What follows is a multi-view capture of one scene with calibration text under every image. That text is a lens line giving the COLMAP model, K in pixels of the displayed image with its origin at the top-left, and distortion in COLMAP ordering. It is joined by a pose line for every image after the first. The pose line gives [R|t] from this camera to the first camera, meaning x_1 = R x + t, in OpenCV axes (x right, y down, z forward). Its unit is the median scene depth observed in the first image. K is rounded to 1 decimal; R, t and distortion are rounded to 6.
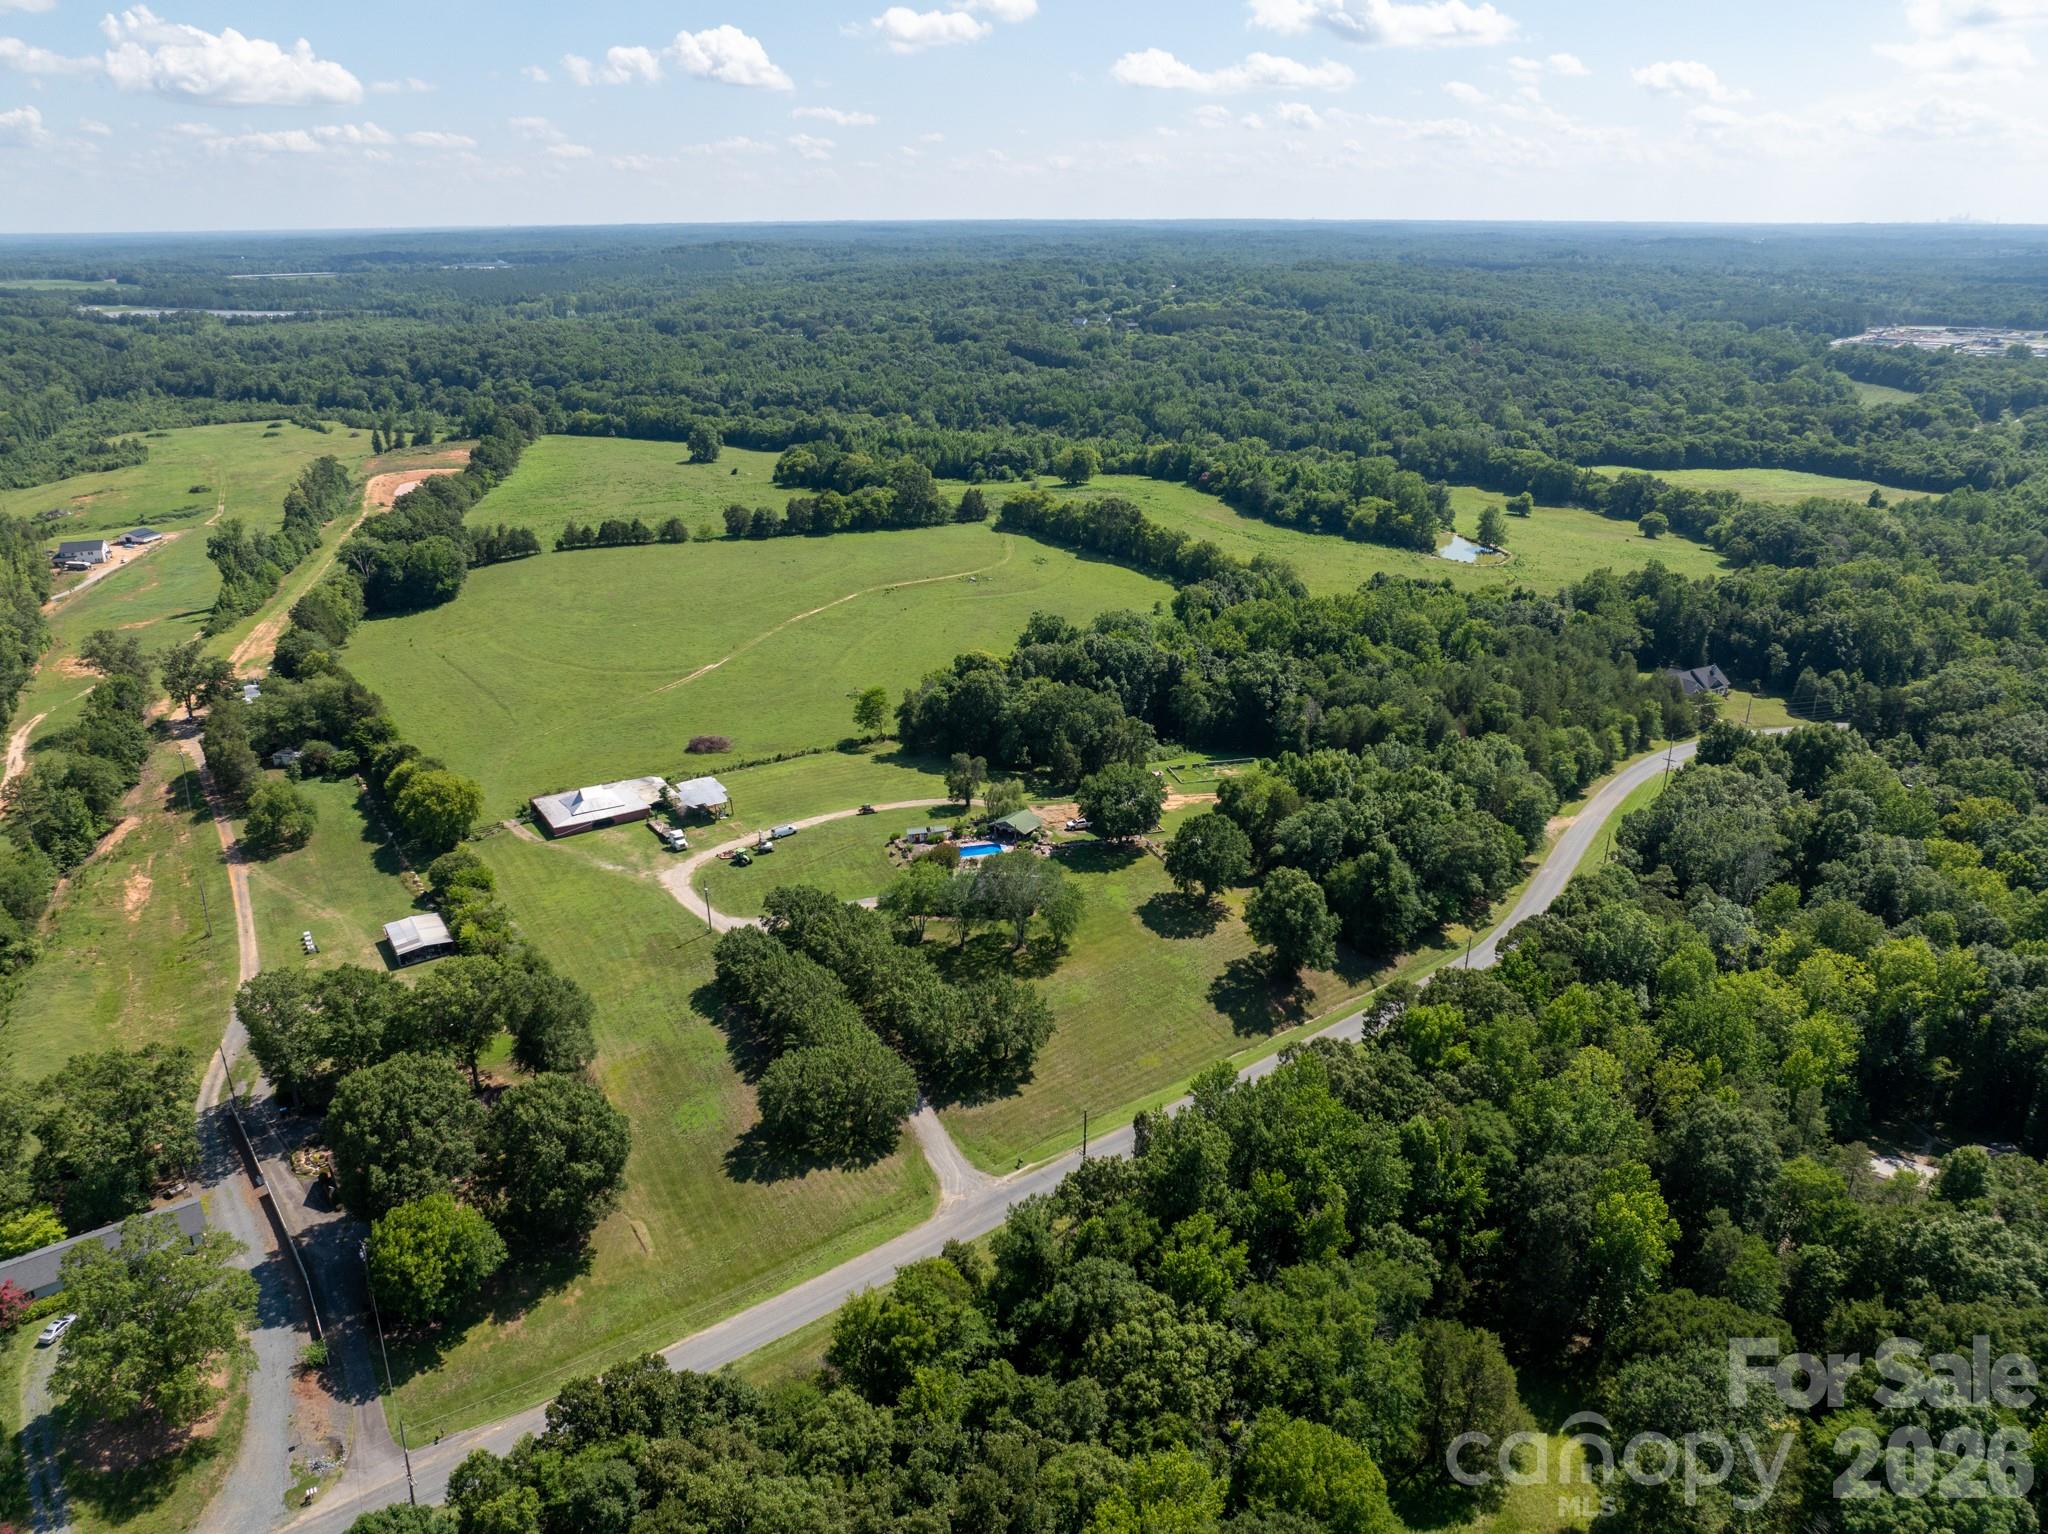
lens RADIAL K [[1429.5, 0, 1024.0], [0, 1429.5, 767.0], [0, 0, 1]] dist [-0.040090, -0.000279]
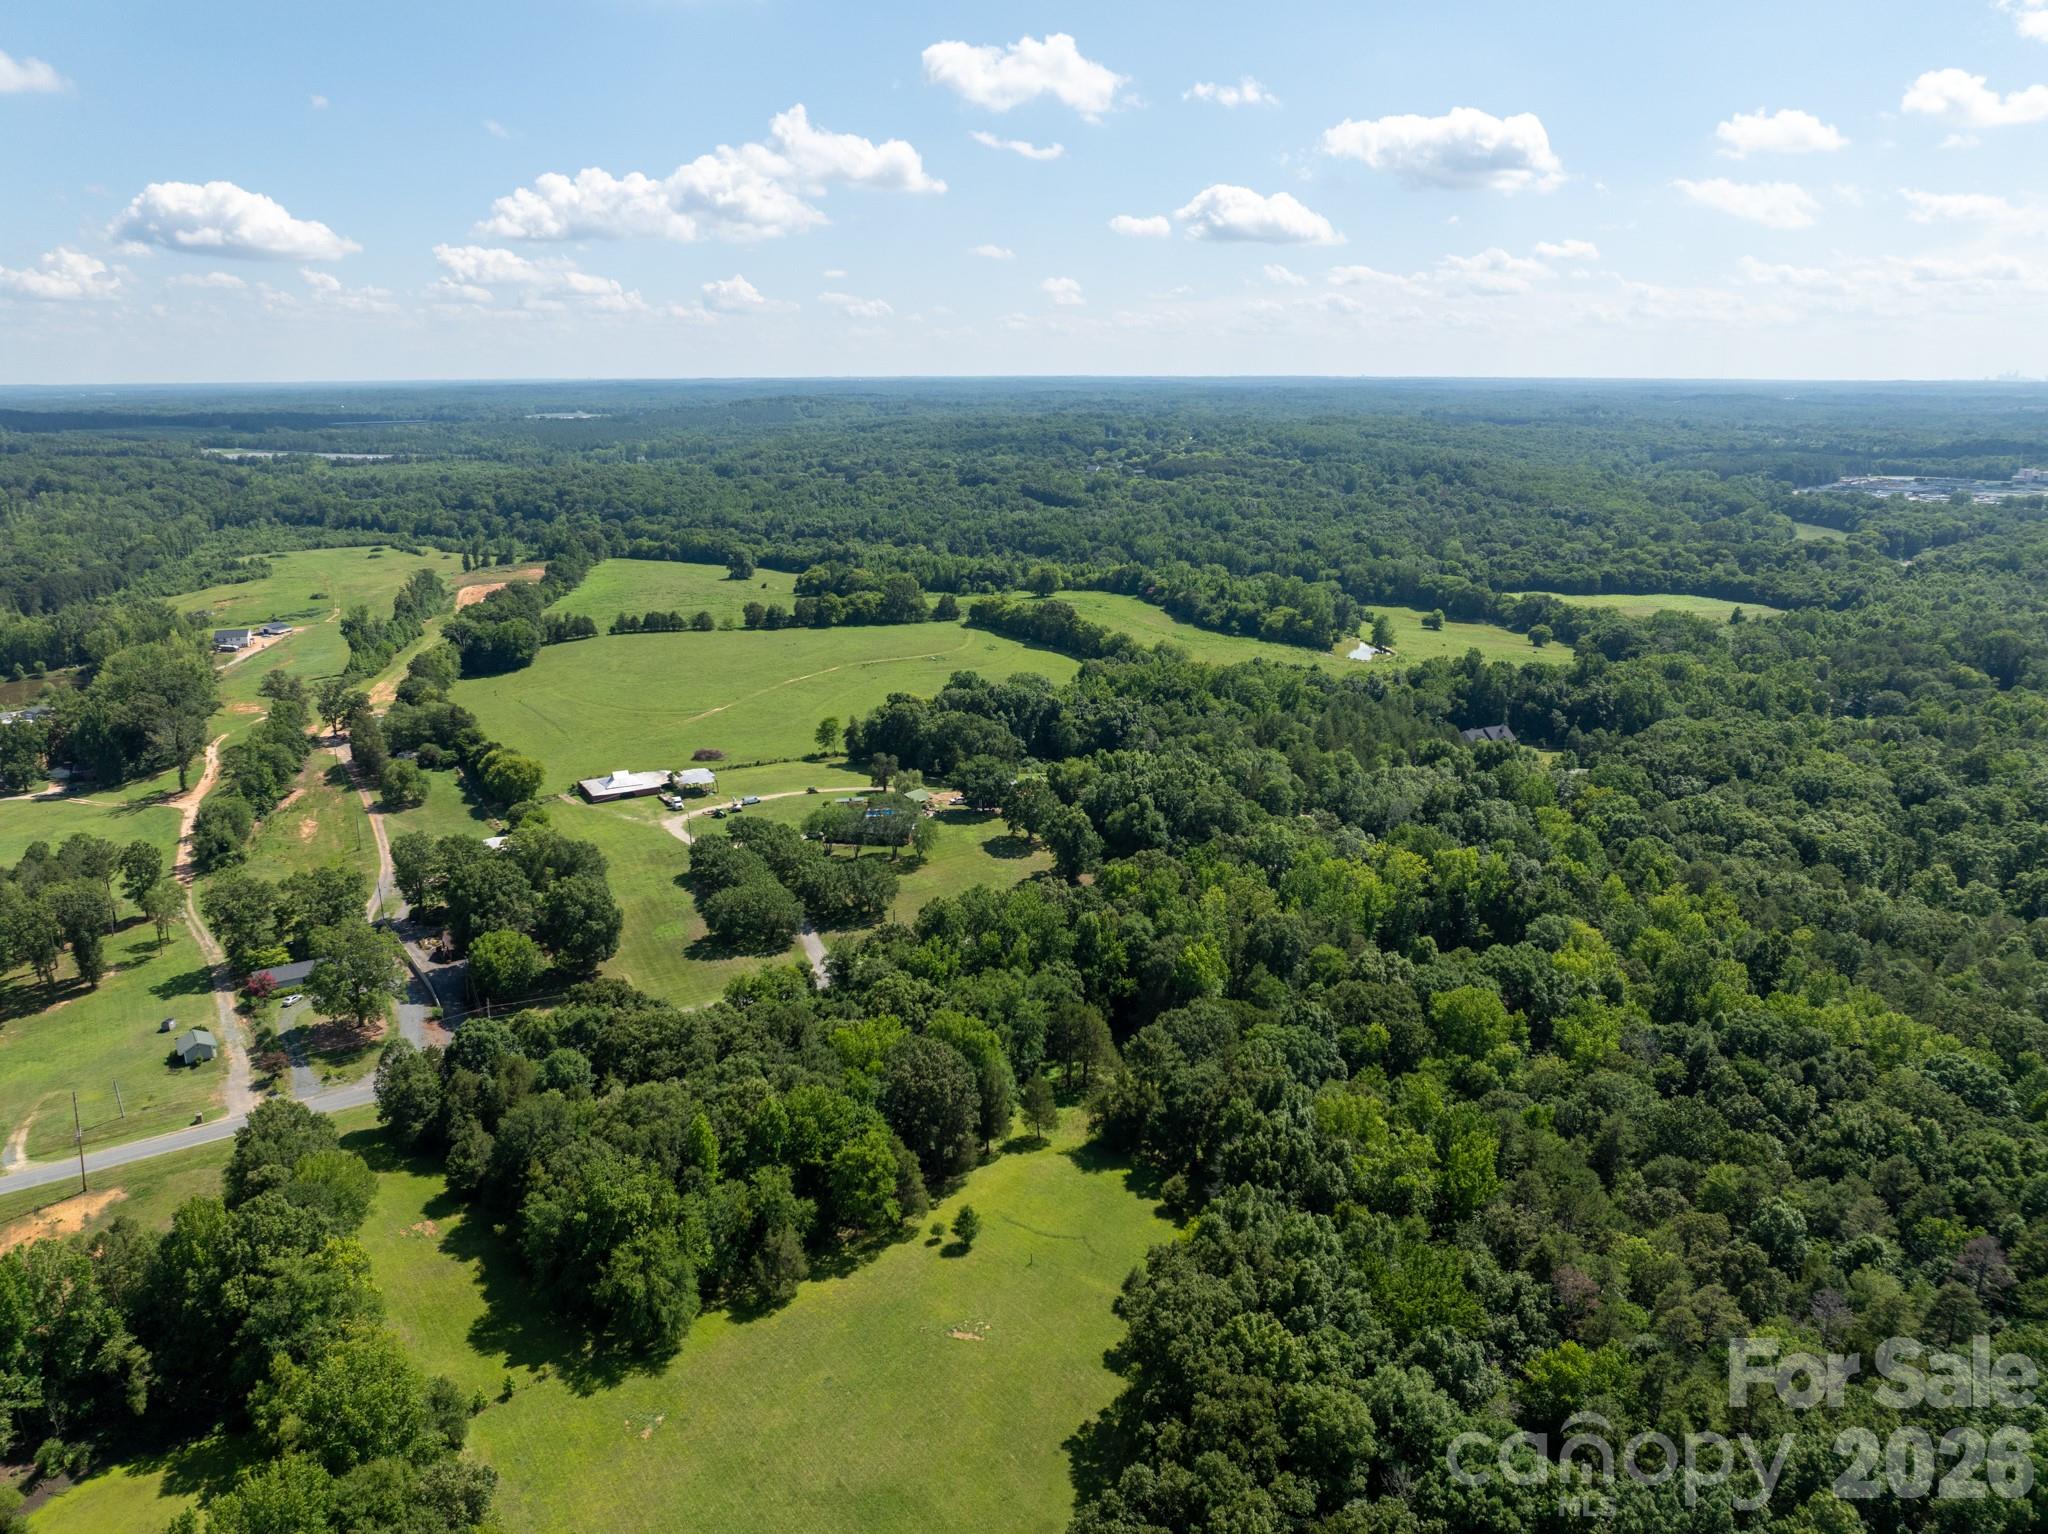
lens RADIAL K [[1422.7, 0, 1024.0], [0, 1422.7, 767.0], [0, 0, 1]] dist [-0.009778, -0.082158]
pose [[0.999162, 0.013877, -0.038500, 0.075454], [-0.017616, 0.994975, -0.098562, 0.069600], [0.036939, 0.099157, 0.994386, -0.195596]]
